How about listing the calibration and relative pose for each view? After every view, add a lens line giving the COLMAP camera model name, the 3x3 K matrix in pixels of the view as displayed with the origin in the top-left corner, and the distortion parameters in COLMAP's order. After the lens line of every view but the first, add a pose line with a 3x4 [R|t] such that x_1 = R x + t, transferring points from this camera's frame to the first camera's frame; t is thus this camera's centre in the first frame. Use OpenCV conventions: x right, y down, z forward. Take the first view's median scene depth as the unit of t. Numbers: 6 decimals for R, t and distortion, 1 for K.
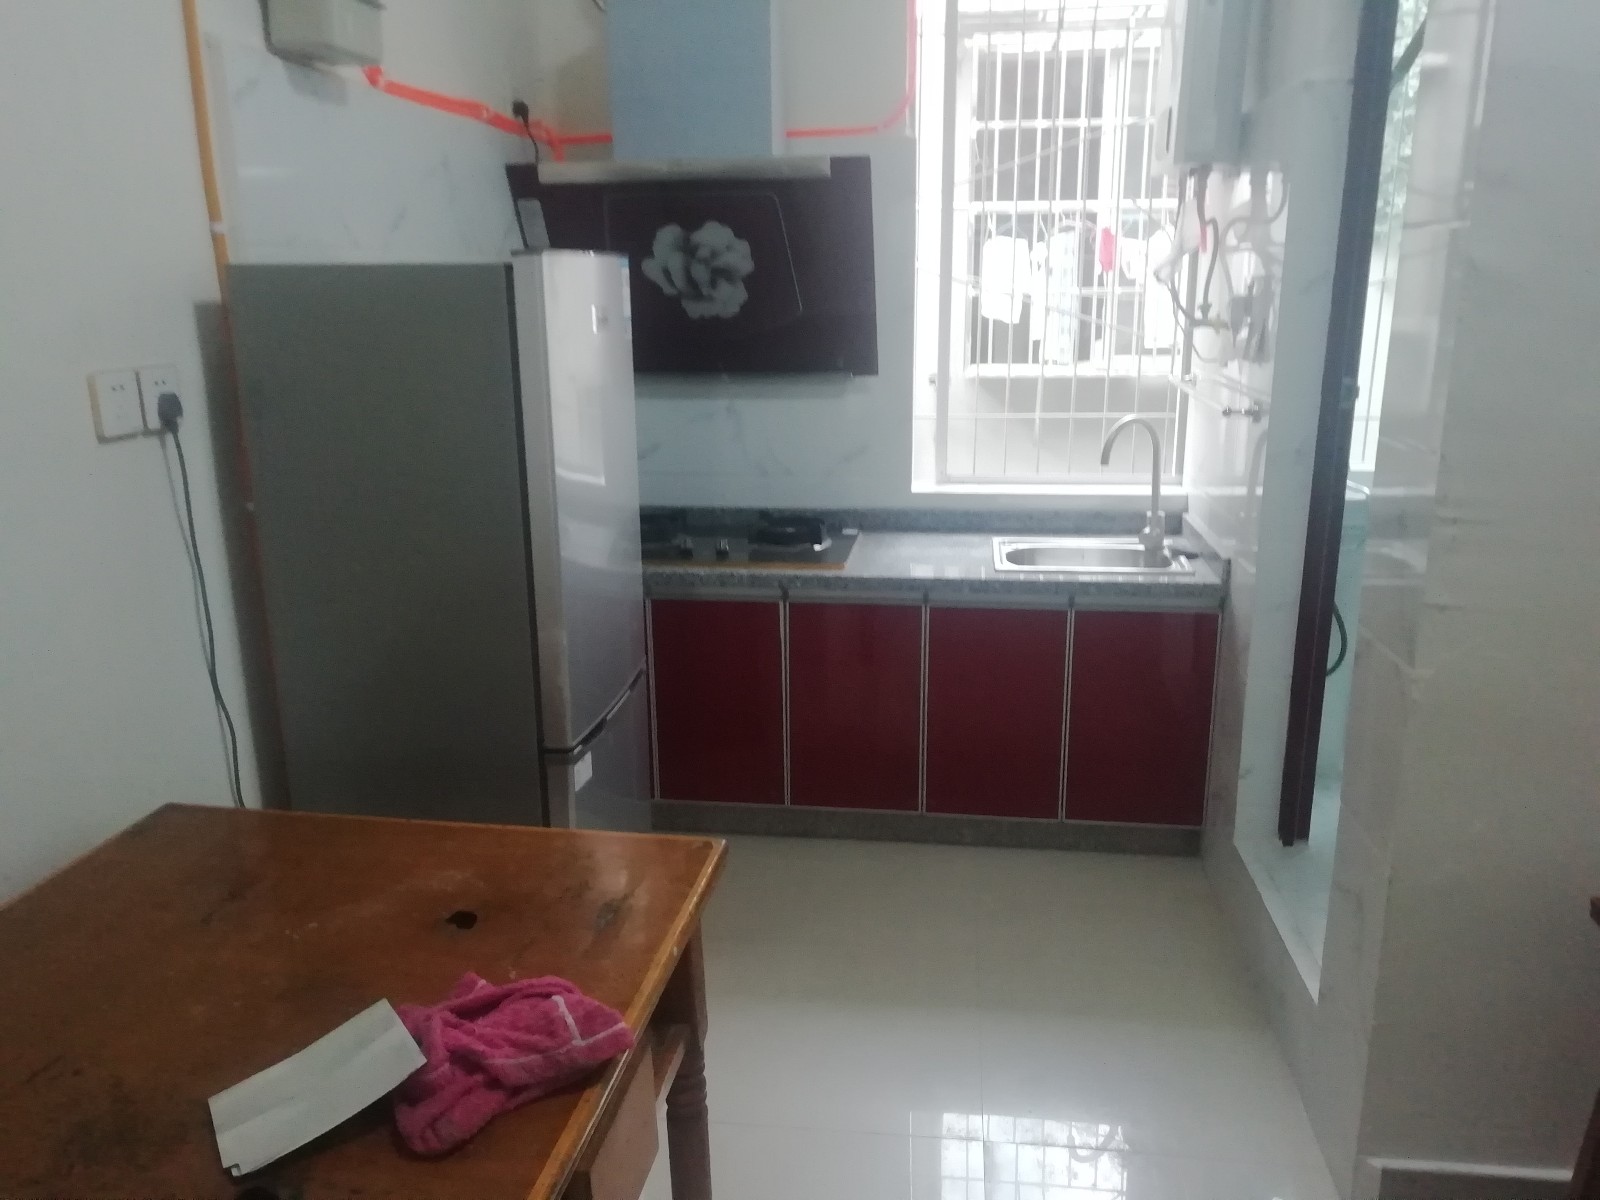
lens RADIAL K [[1175.5, 0, 800.0], [0, 1175.5, 600.0], [0, 0, 1]] dist [-0.004123, -0.001565]
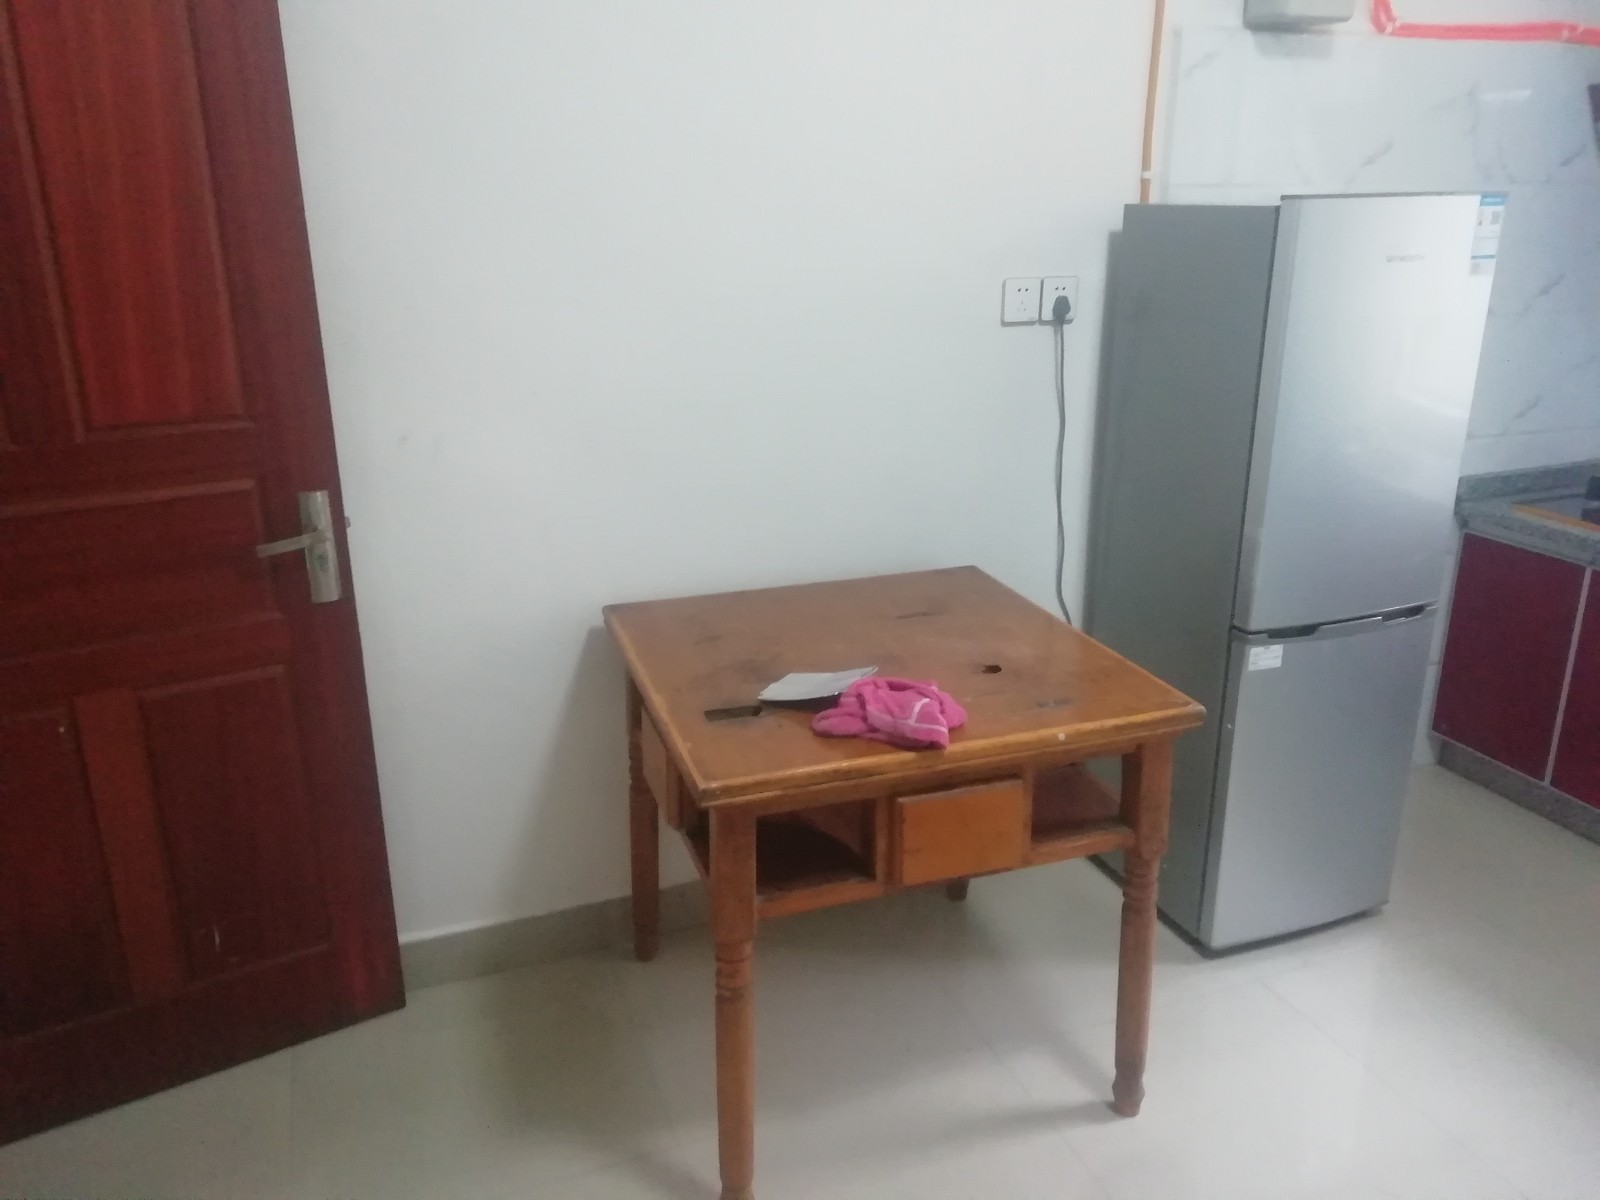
lens RADIAL K [[1207.7, 0, 800.0], [0, 1207.7, 600.0], [0, 0, 1]] dist [0.003262, -0.004211]
pose [[0.446846, 0.280464, -0.849511, 0.674300], [-0.226307, 0.954139, 0.195968, -0.038897], [0.865514, 0.104683, 0.489824, 0.040007]]
